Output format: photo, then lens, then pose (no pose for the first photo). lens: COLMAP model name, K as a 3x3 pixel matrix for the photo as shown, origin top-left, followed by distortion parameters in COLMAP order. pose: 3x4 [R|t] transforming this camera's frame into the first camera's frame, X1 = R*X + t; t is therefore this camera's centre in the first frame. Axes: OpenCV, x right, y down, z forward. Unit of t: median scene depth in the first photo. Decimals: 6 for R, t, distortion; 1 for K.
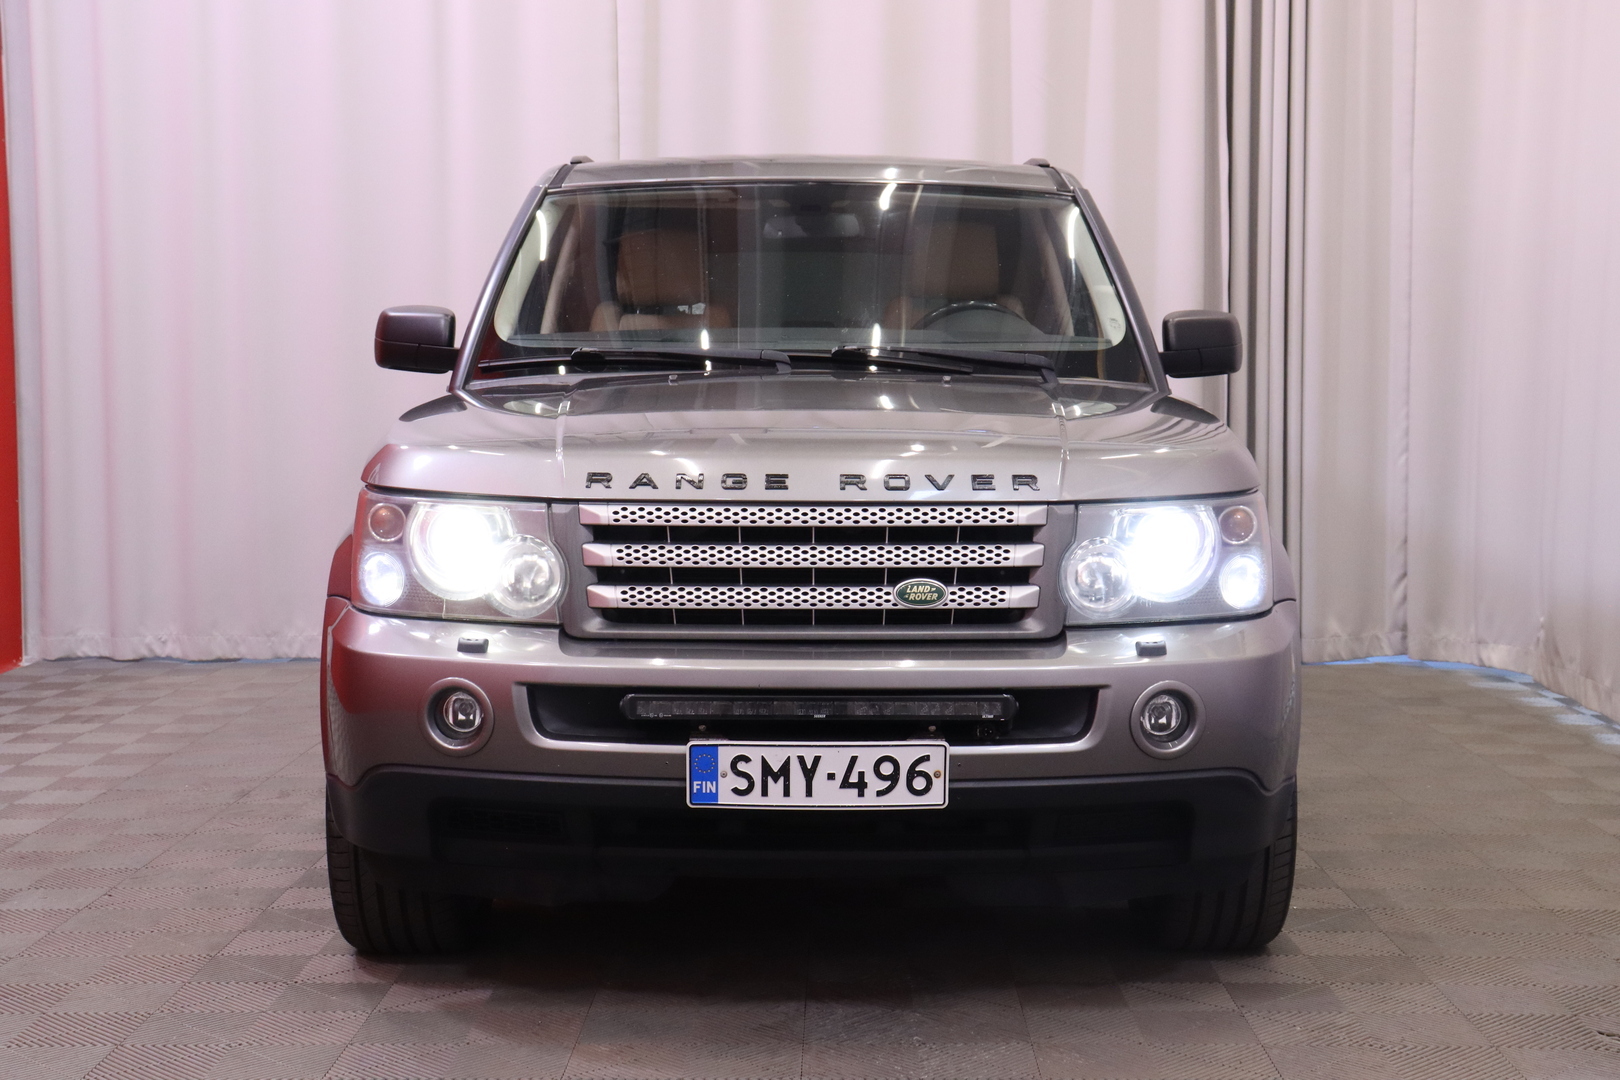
lens RADIAL K [[2212.6, 0, 810.0], [0, 2212.6, 540.0], [0, 0, 1]] dist [0.079045, 0.065068]
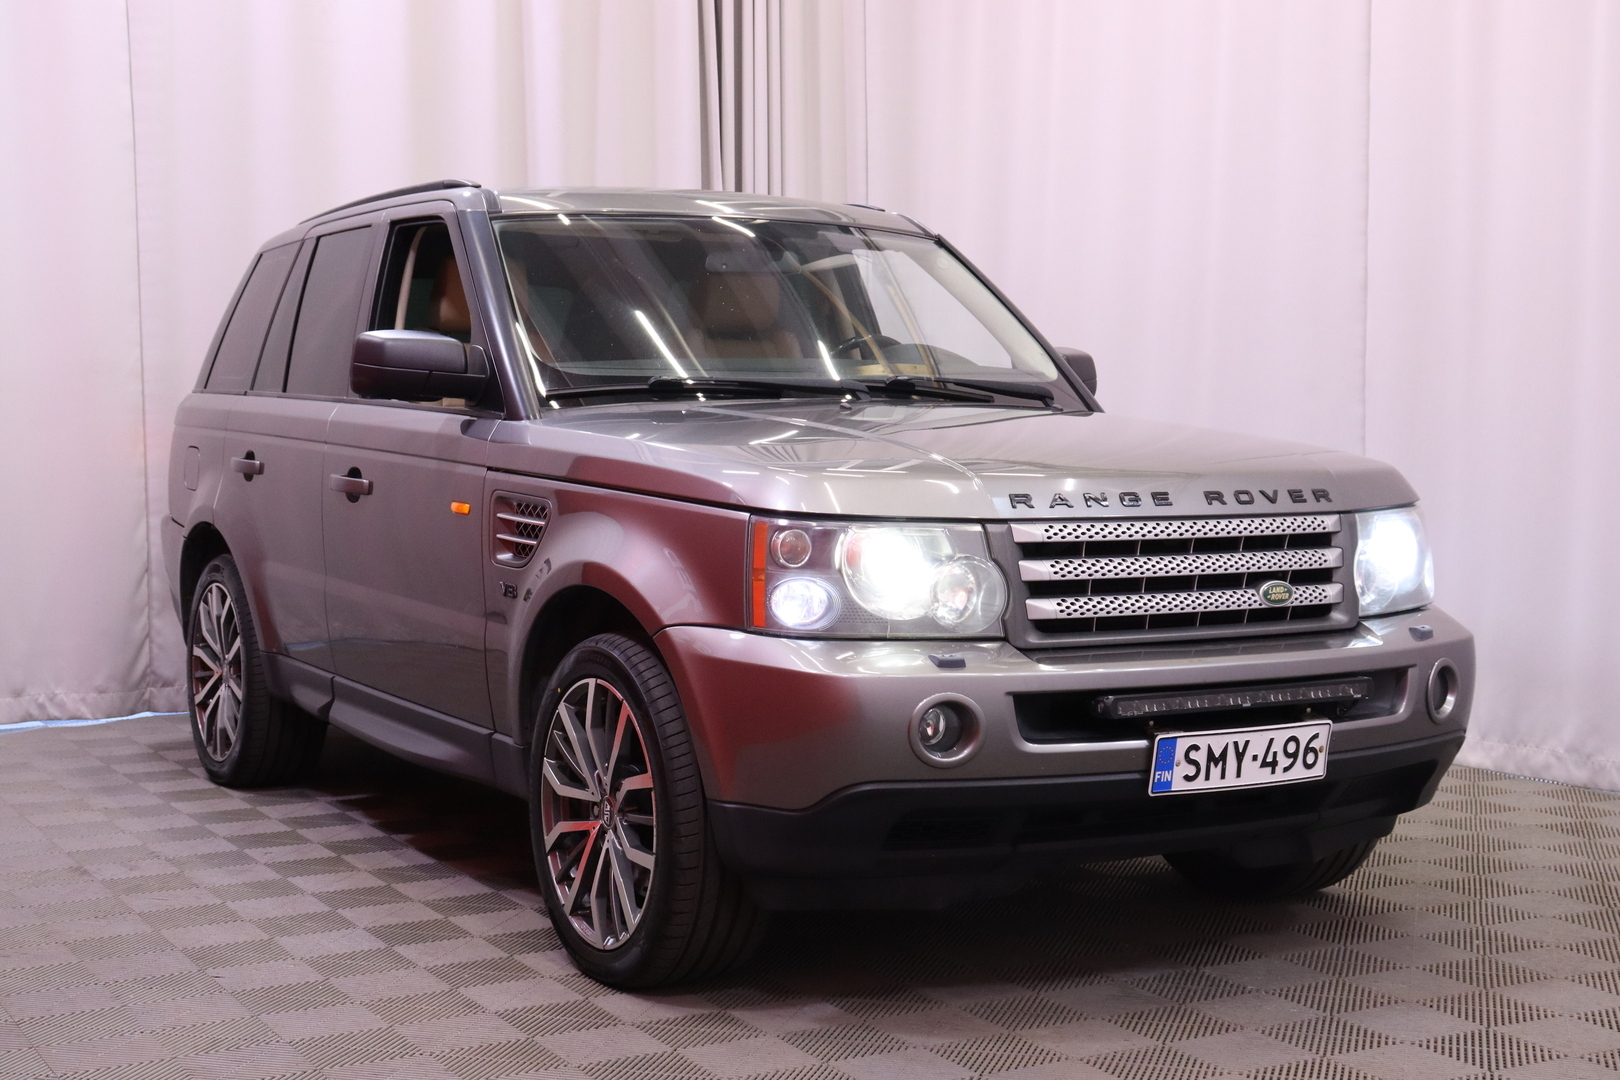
lens RADIAL K [[2212.6, 0, 810.0], [0, 2212.6, 540.0], [0, 0, 1]] dist [0.079045, 0.065068]
pose [[0.865018, -0.029115, 0.500896, -0.730577], [0.035018, 0.999384, -0.002384, -0.009241], [-0.500518, 0.019603, 0.865504, 0.127182]]
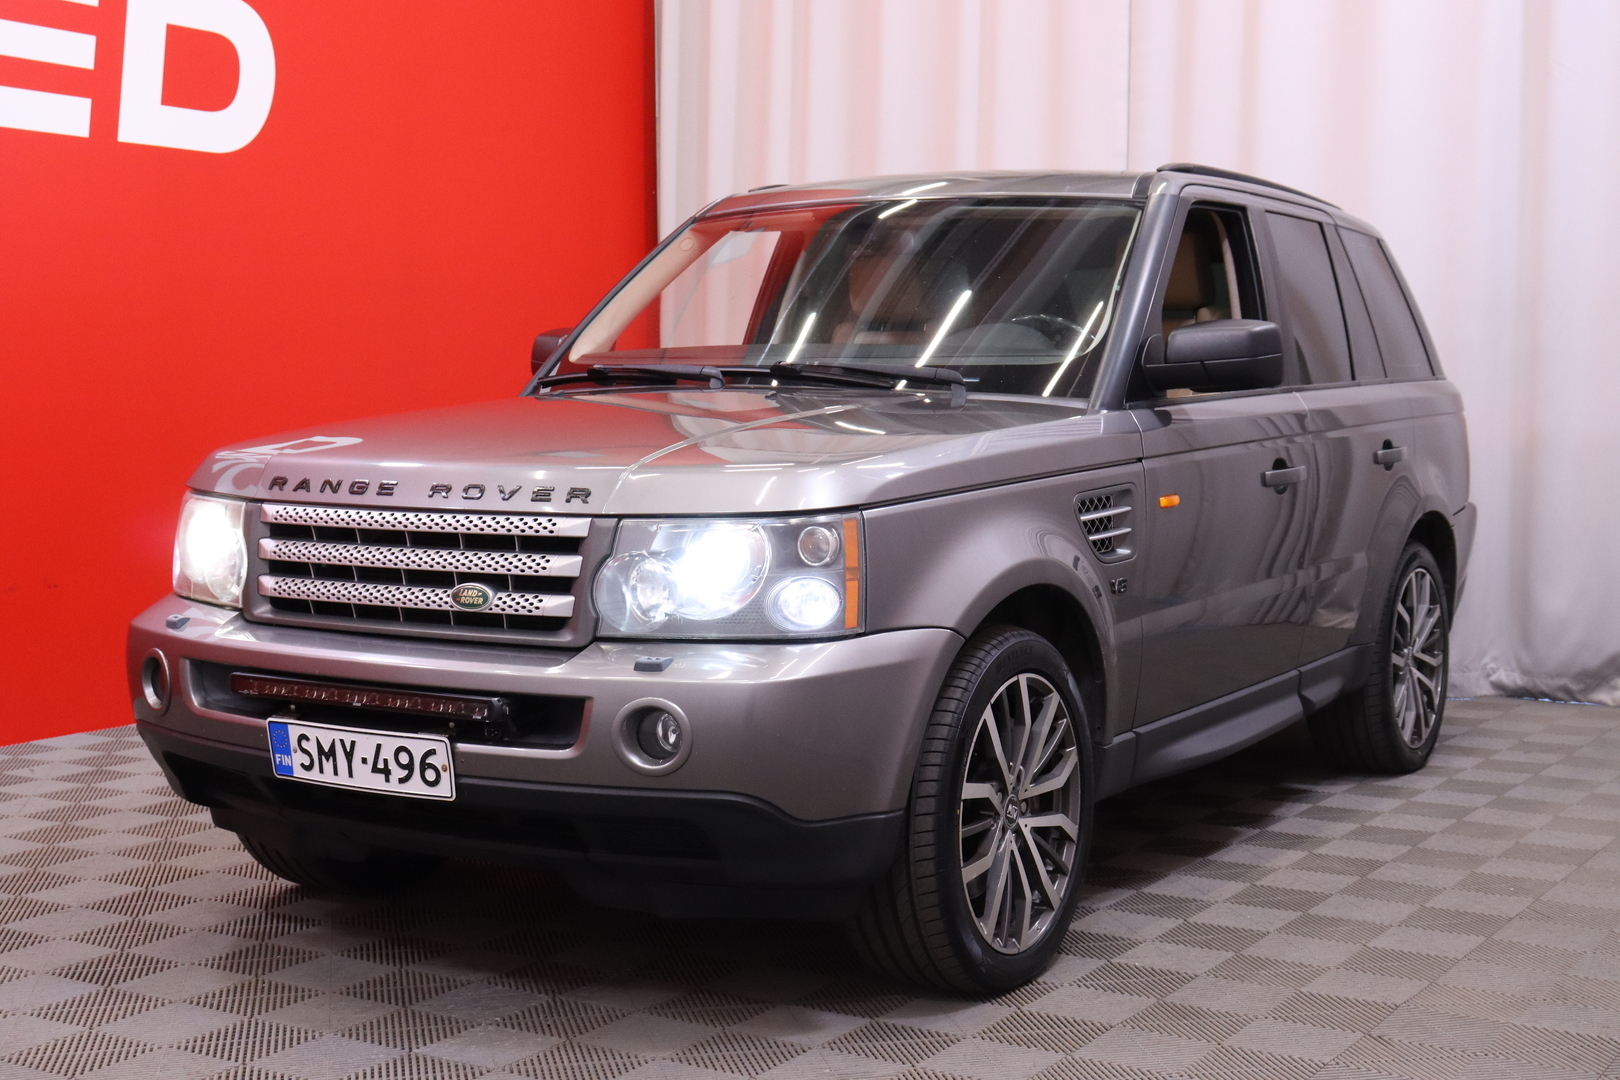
lens RADIAL K [[2177.4, 0, 810.0], [0, 2177.4, 540.0], [0, 0, 1]] dist [-0.007240, 0.018097]
pose [[0.850592, 0.037549, -0.524484, 0.729020], [-0.039726, 0.999185, 0.007108, -0.016890], [0.524323, 0.014790, 0.851391, 0.200473]]
